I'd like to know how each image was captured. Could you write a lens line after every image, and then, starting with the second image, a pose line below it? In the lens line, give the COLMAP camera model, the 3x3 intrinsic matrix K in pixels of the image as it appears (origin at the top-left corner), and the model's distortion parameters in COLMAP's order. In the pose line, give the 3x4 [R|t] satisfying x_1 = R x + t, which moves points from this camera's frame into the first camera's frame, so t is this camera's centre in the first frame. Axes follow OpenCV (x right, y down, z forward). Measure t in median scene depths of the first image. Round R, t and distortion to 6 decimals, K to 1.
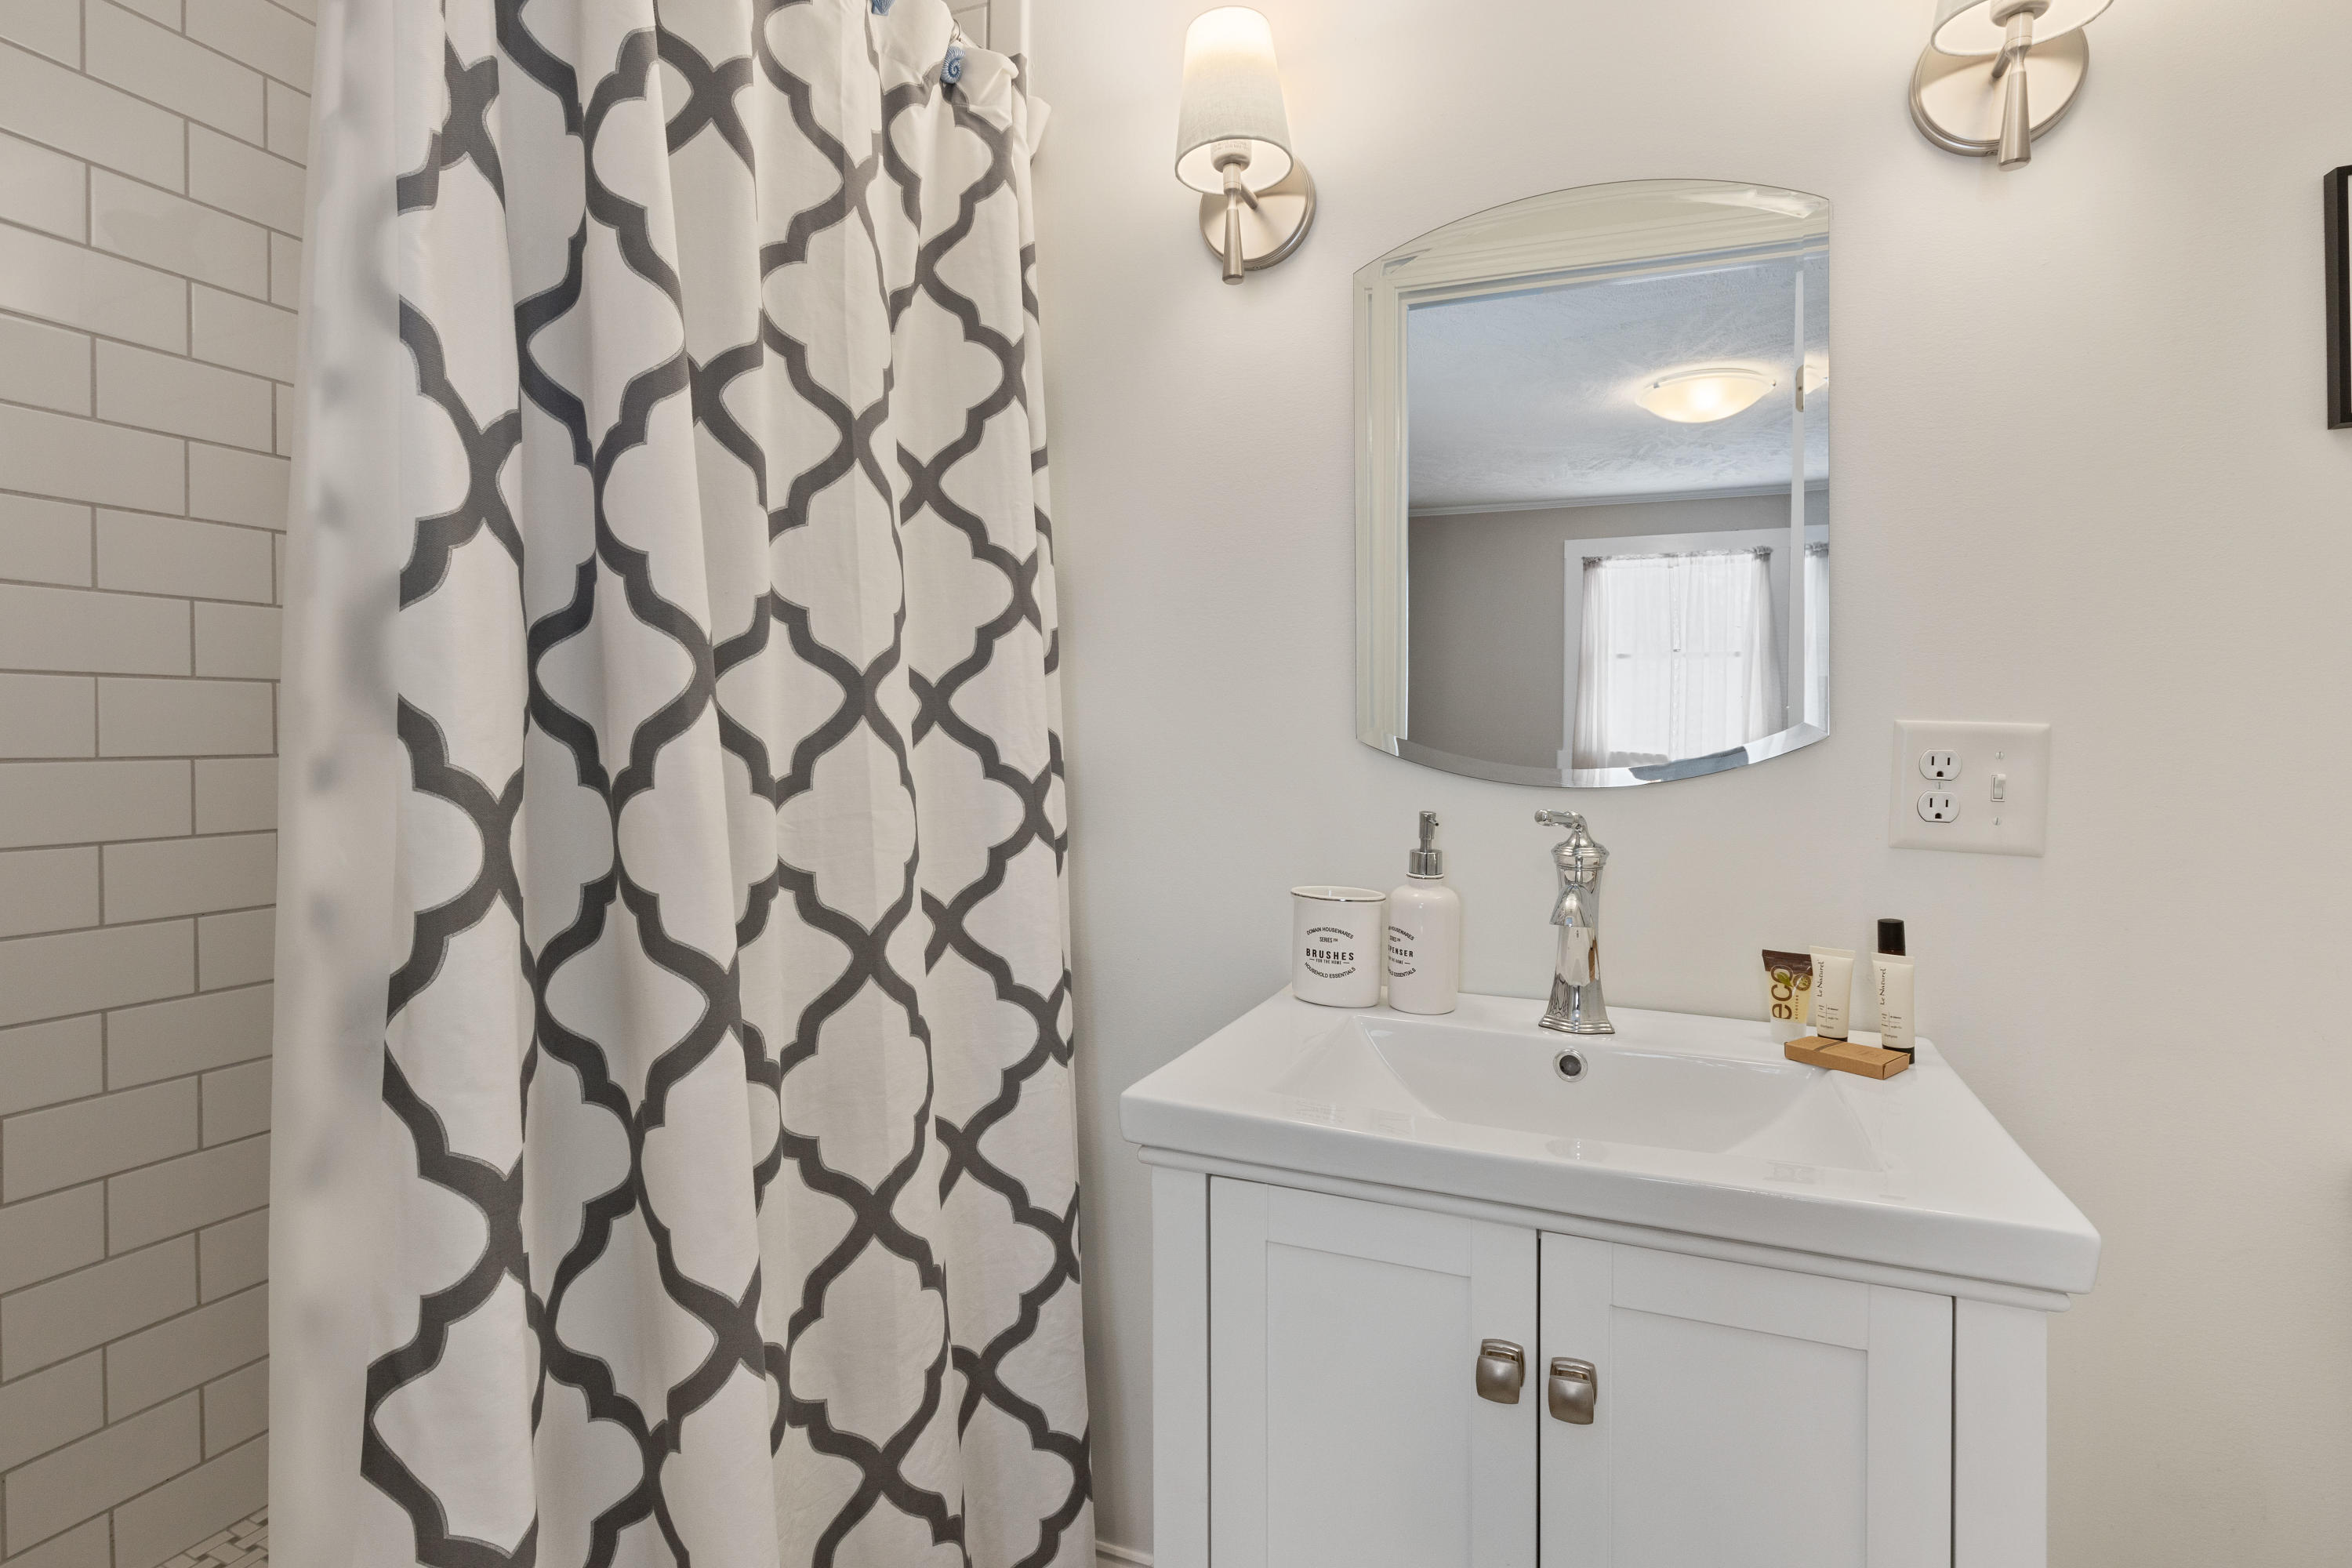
lens RADIAL K [[1167.5, 0, 1176.3], [0, 1167.5, 746.8], [0, 0, 1]] dist [0.001143, 0.000049]
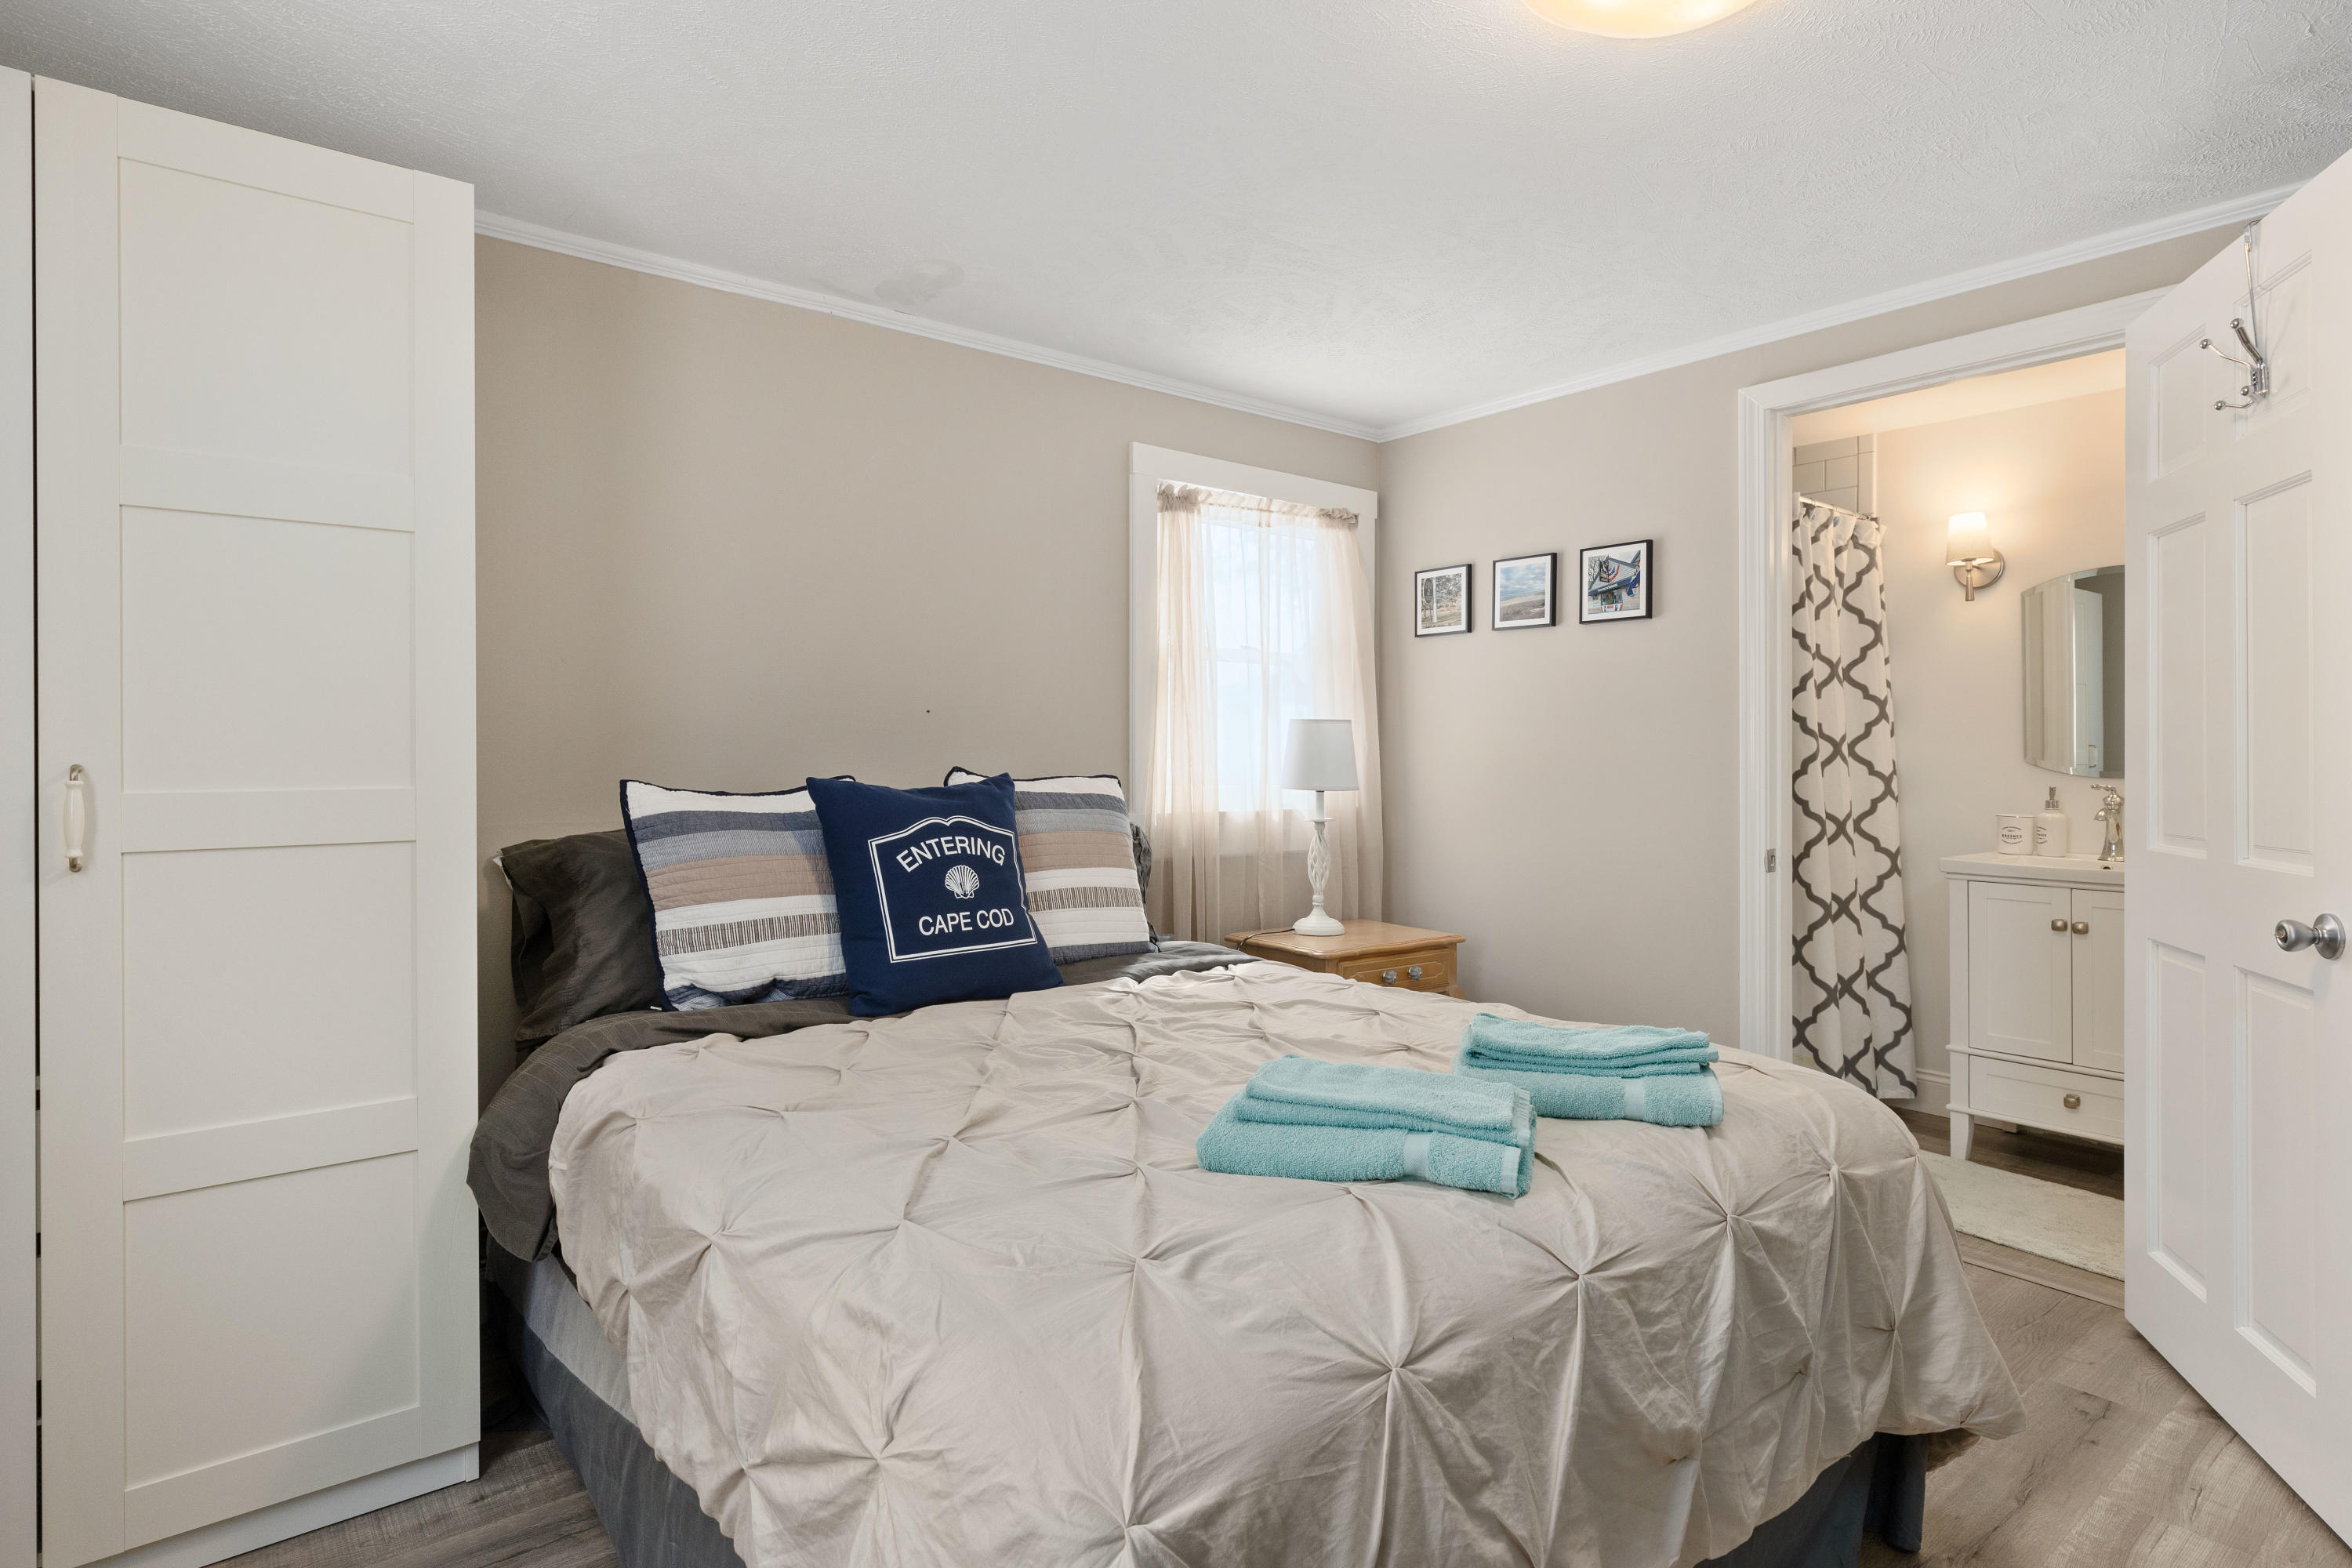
lens RADIAL K [[1219.6, 0, 1176.4], [0, 1219.6, 761.4], [0, 0, 1]] dist [-0.004133, -0.000499]
pose [[0.877047, -0.006388, -0.480362, -0.218085], [0.004692, 0.999978, -0.004730, -0.001399], [0.480382, 0.001894, 0.877057, -2.465226]]
